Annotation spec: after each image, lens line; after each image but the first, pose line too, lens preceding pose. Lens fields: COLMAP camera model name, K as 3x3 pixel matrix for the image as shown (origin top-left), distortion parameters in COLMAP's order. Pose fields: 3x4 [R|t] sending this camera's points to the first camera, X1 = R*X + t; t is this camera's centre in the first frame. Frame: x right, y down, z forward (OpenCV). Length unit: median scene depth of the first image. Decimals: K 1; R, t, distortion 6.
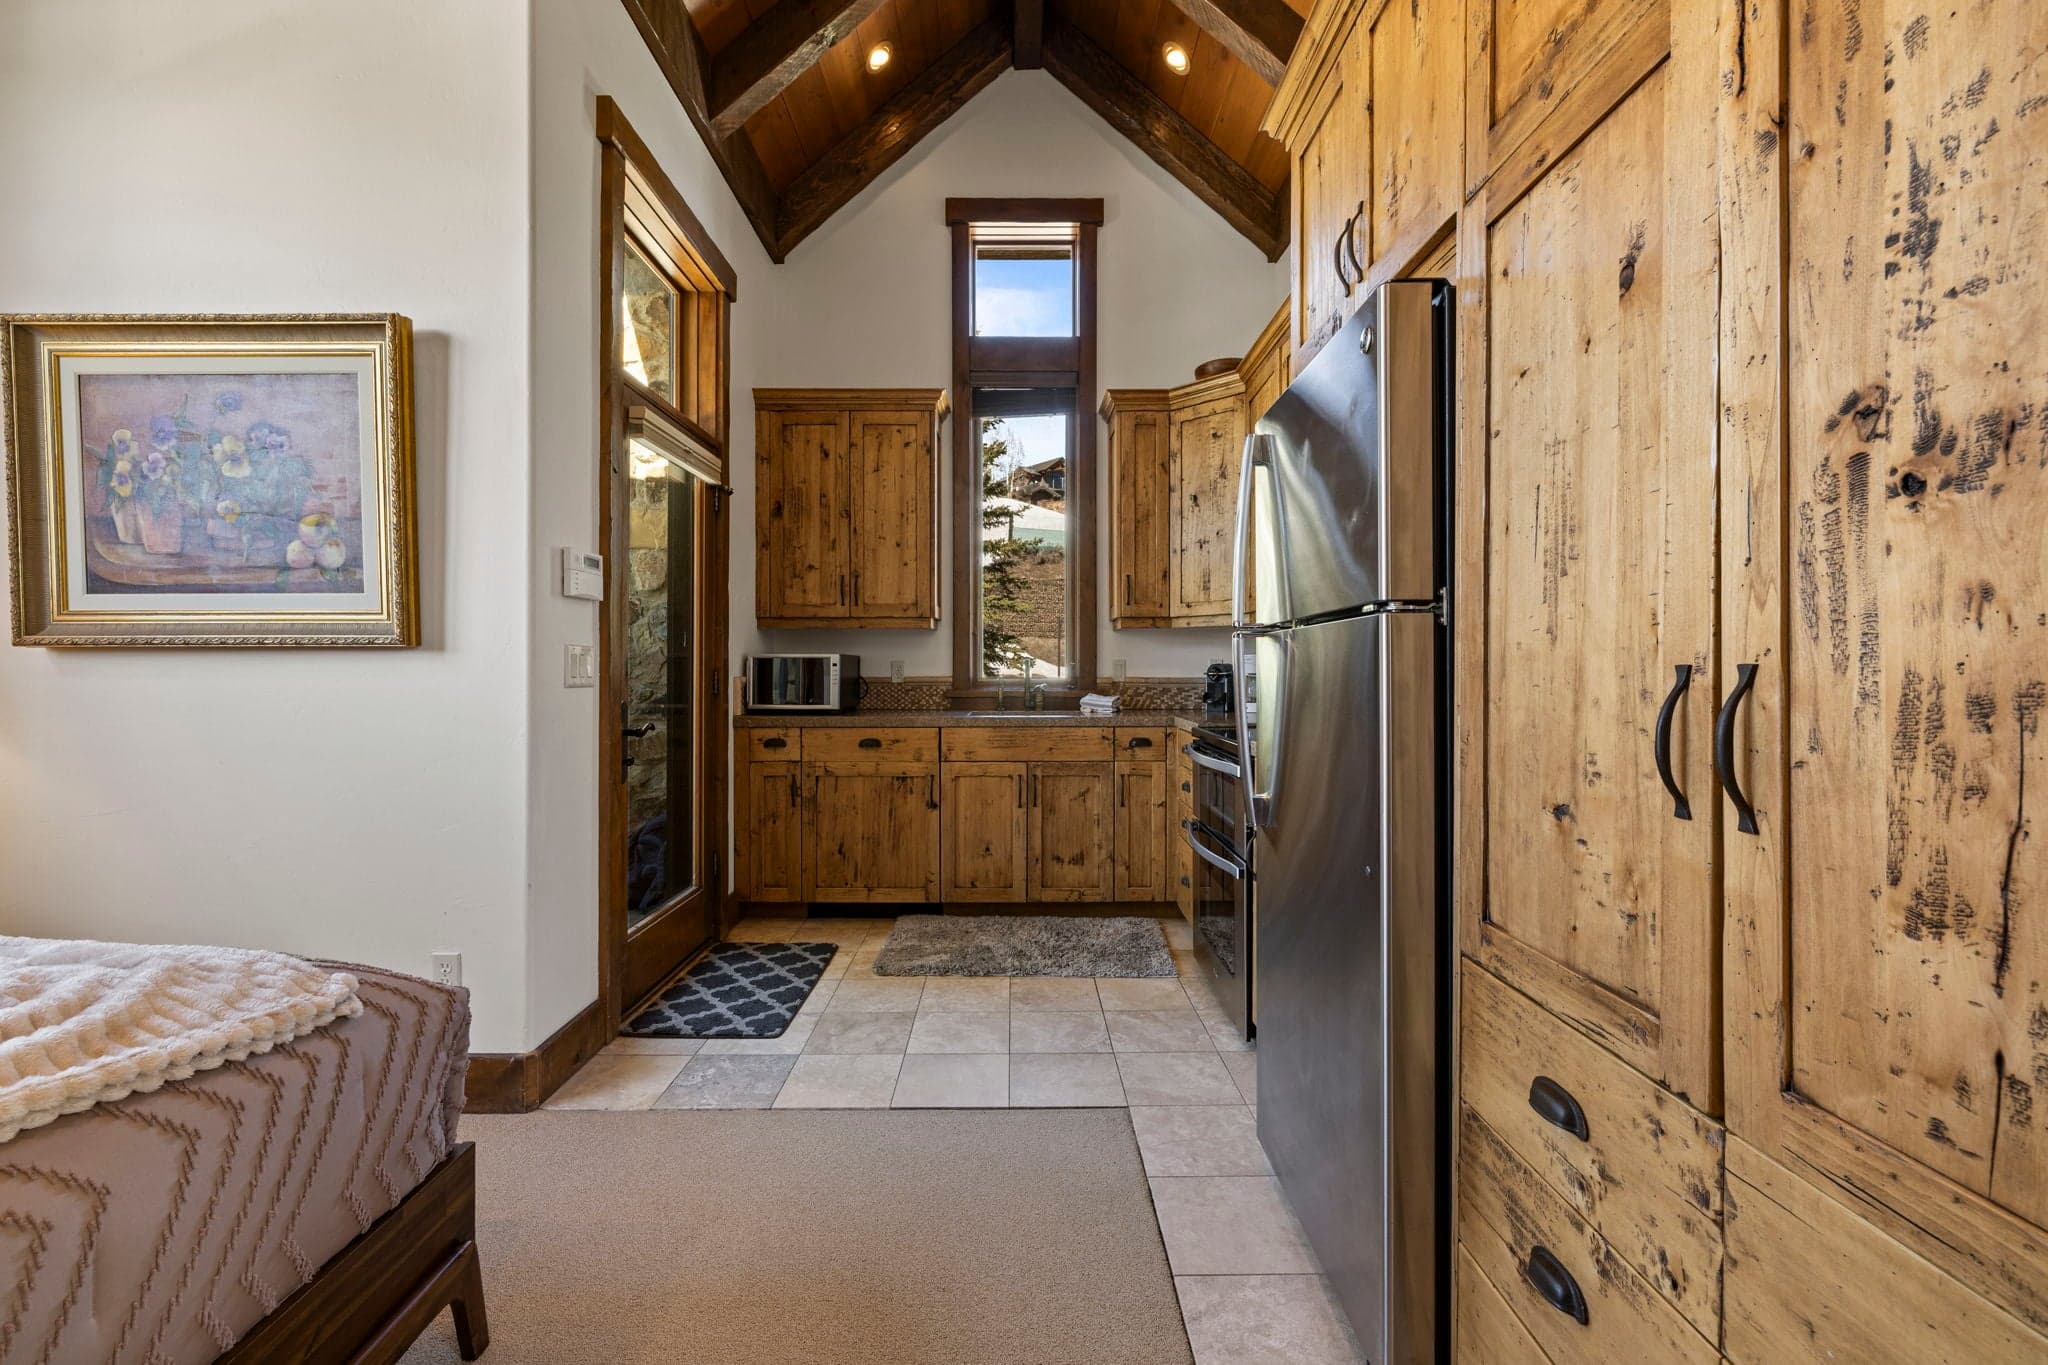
lens RADIAL K [[861.6, 0, 1024.1], [0, 861.6, 677.2], [0, 0, 1]] dist [0.000550, -0.000315]
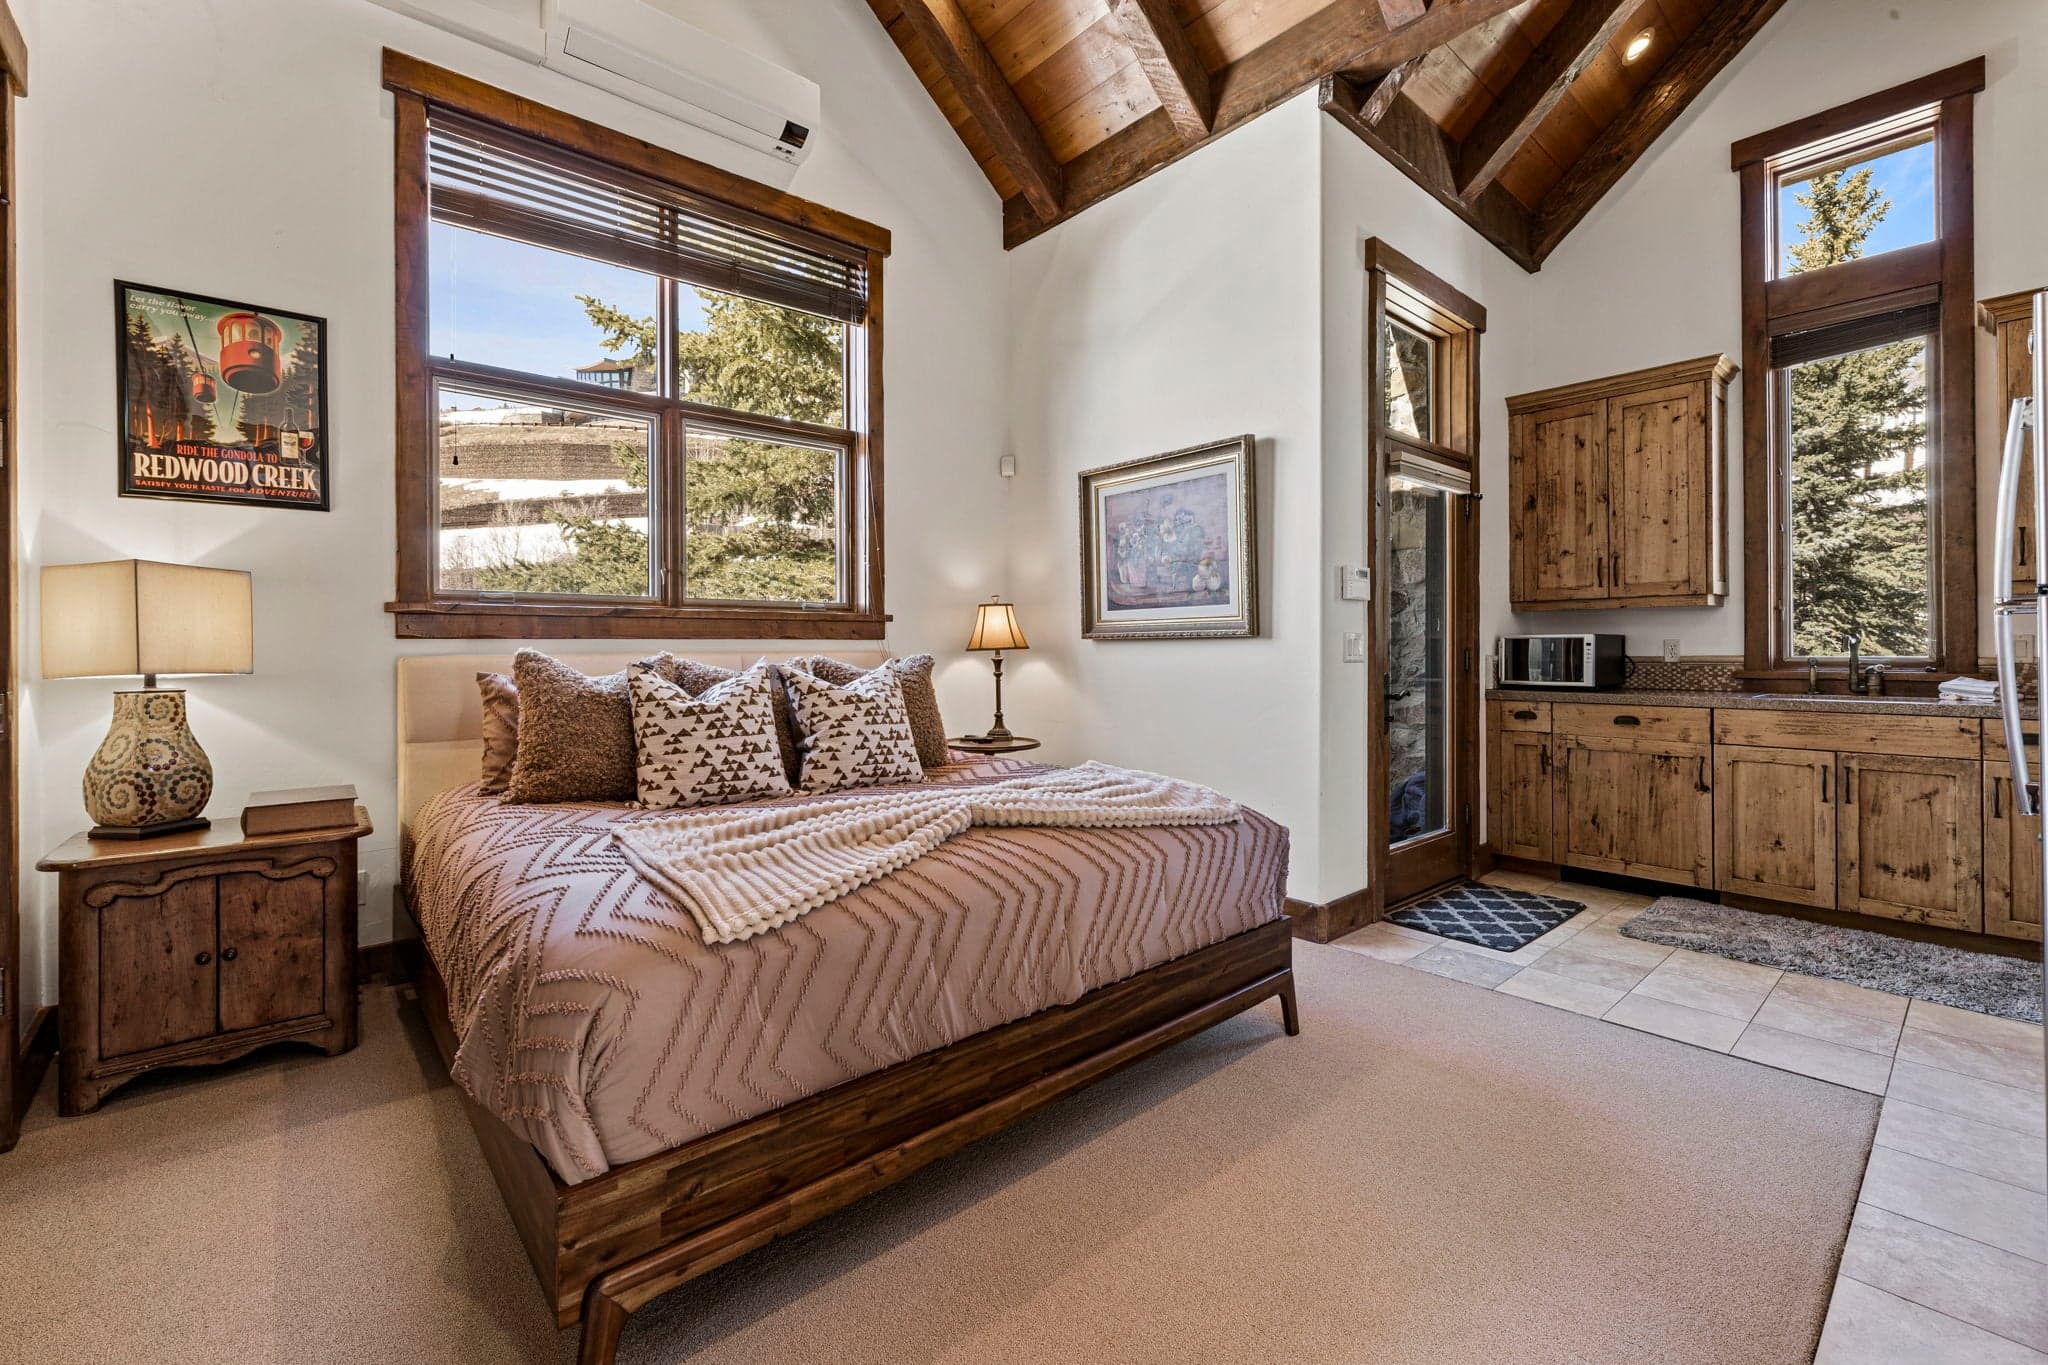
lens RADIAL K [[861.6, 0, 1021.7], [0, 861.6, 647.4], [0, 0, 1]] dist [0.000550, -0.000315]
pose [[0.652505, -0.005165, -0.757767, 0.142062], [-0.002798, 0.999954, -0.009225, 0.001177], [0.757780, 0.008140, 0.652460, -0.238894]]
